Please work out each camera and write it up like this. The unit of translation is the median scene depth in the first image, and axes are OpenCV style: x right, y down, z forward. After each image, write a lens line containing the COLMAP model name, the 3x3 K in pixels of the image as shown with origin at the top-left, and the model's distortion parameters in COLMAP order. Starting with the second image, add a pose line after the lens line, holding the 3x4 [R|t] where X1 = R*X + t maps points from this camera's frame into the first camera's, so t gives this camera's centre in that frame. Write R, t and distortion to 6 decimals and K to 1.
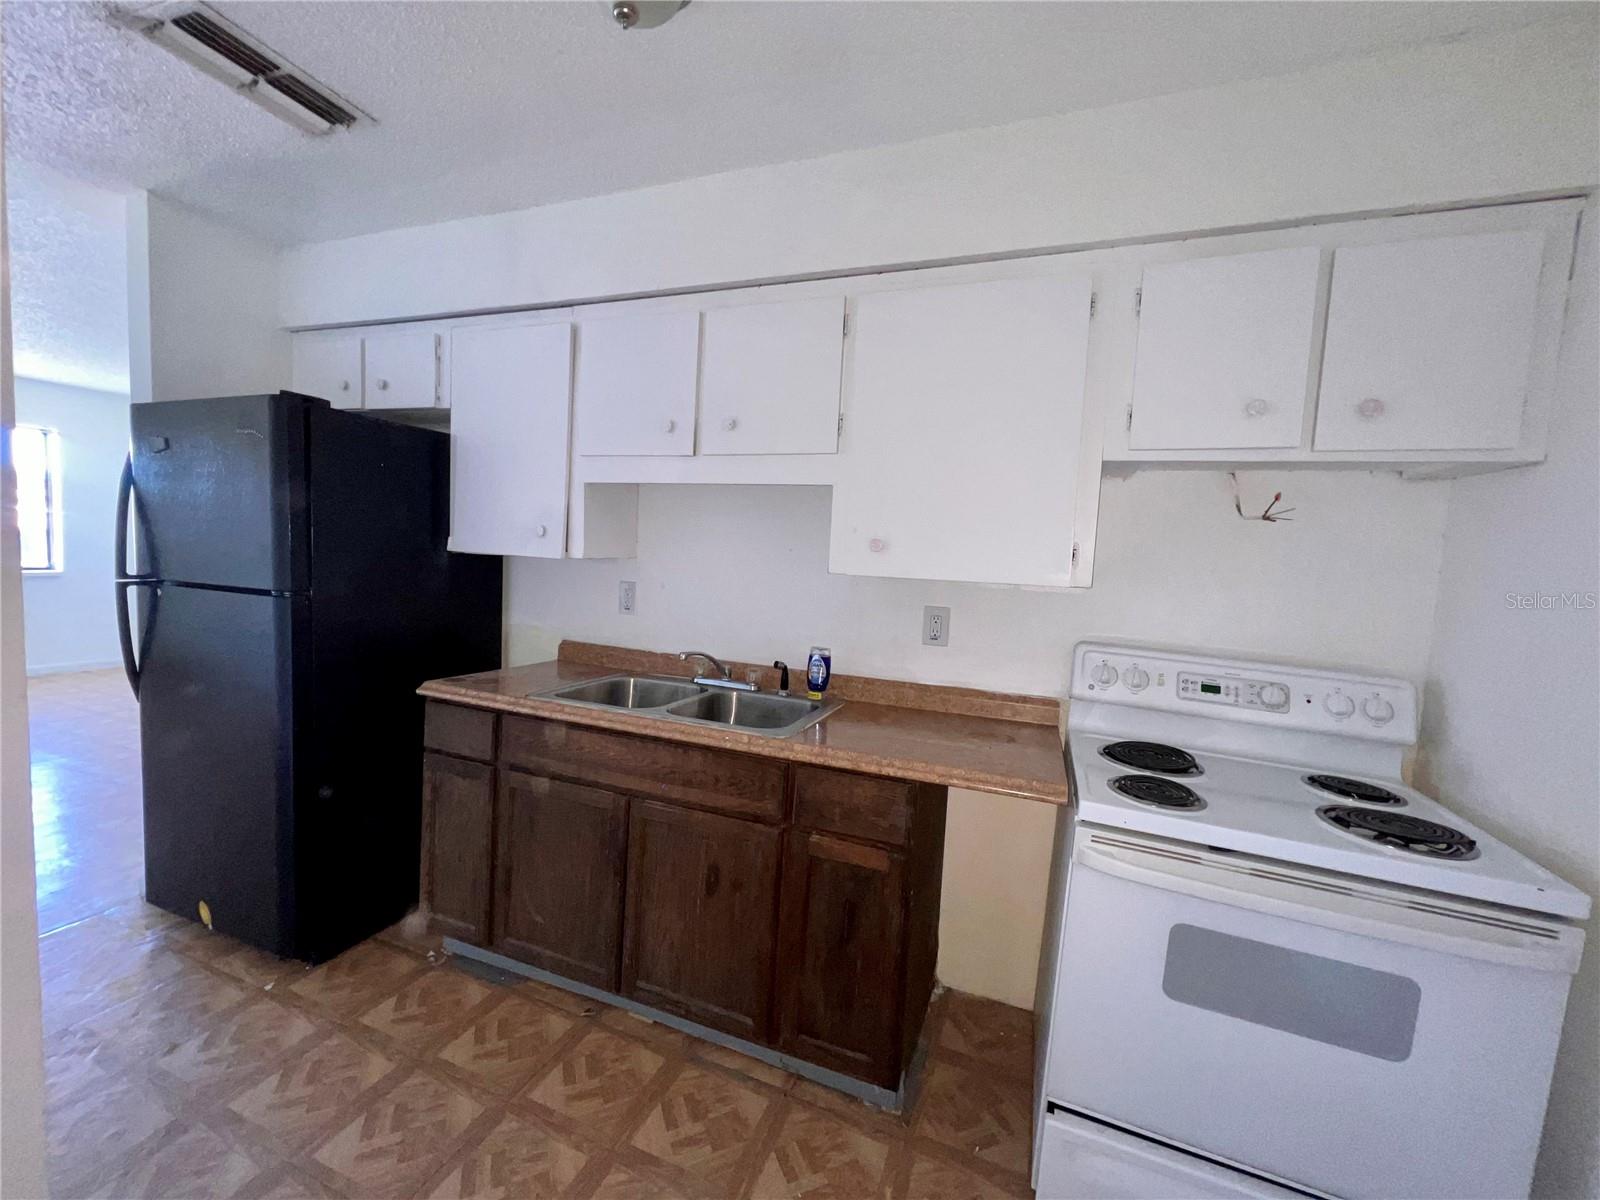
lens RADIAL K [[639.8, 0, 795.3], [0, 639.8, 606.1], [0, 0, 1]] dist [0.004206, 0.000129]
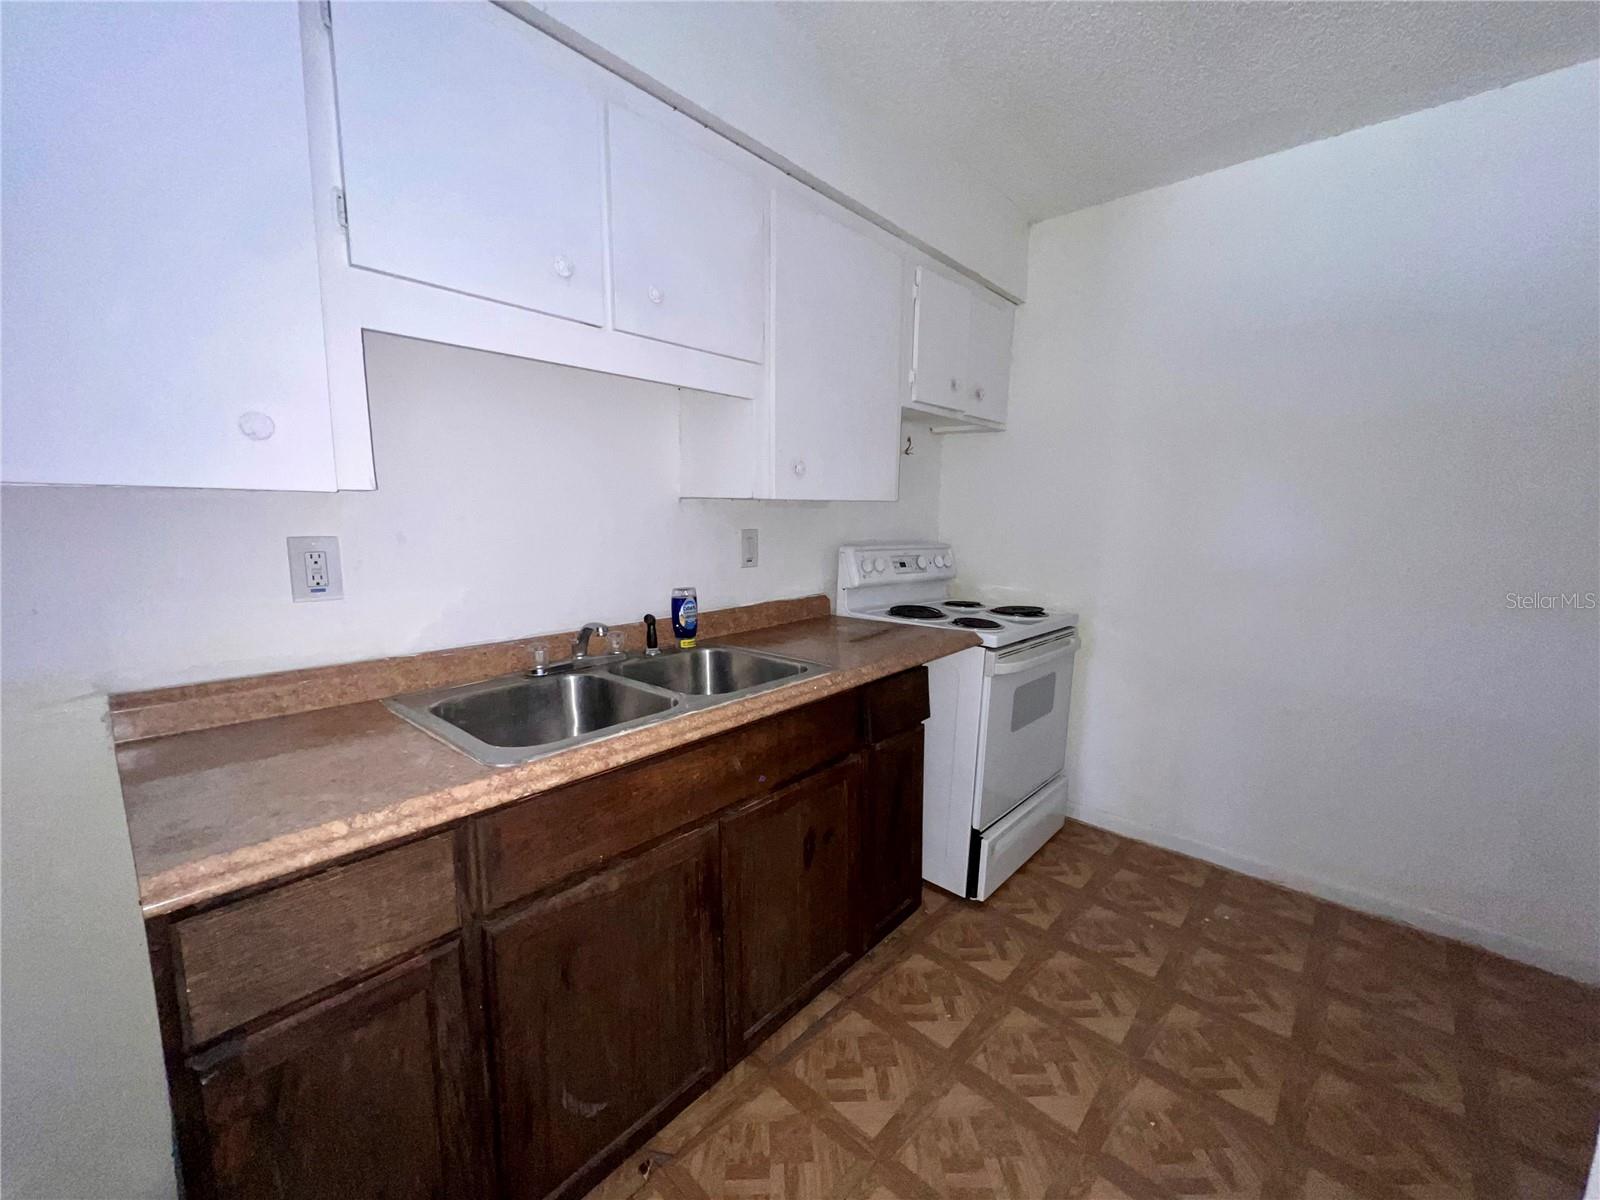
lens RADIAL K [[639.8, 0, 797.0], [0, 639.8, 604.4], [0, 0, 1]] dist [0.004206, 0.000129]
pose [[0.360451, -0.185770, 0.914092, -0.853843], [0.084644, 0.982439, 0.166282, -0.054258], [-0.928930, 0.017436, 0.369845, 0.653312]]
